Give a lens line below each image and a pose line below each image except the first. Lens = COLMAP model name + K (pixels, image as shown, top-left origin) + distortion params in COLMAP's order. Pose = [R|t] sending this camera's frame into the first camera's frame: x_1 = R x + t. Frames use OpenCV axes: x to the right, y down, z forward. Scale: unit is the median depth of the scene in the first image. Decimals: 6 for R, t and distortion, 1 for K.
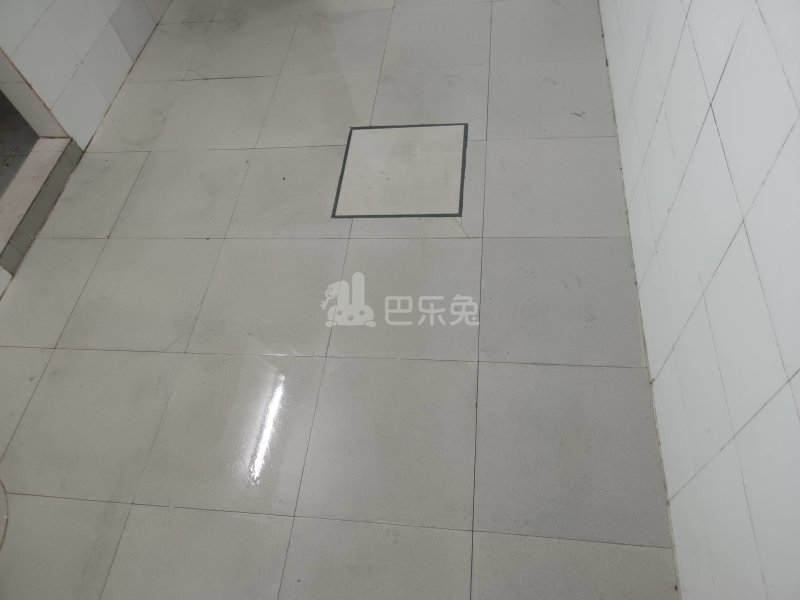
lens RADIAL K [[571.2, 0, 403.8], [0, 571.2, 301.1], [0, 0, 1]] dist [0.057740, -0.070619]
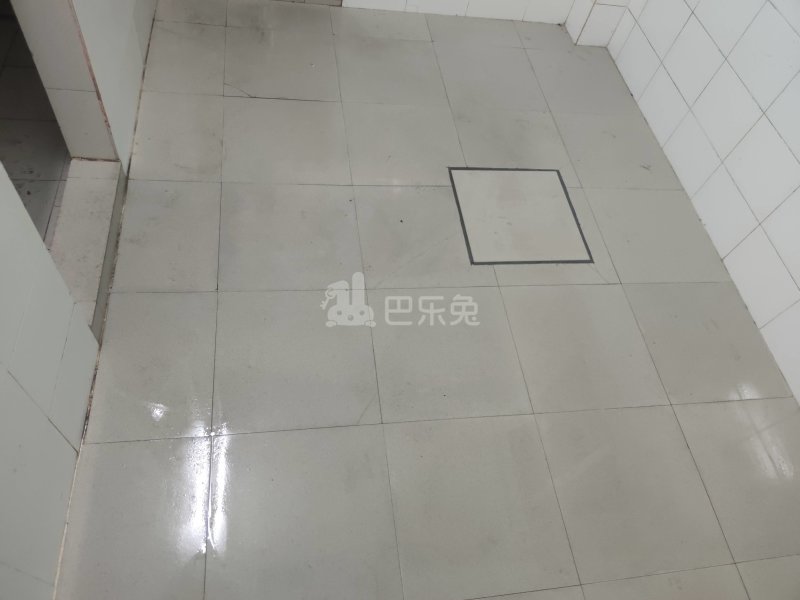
lens RADIAL K [[571.2, 0, 396.0], [0, 571.2, 302.4], [0, 0, 1]] dist [0.057740, -0.070619]
pose [[0.928088, -0.038299, 0.370385, -0.585562], [0.038080, 0.999243, 0.007908, -0.090058], [-0.370408, 0.006765, 0.928845, 0.138799]]
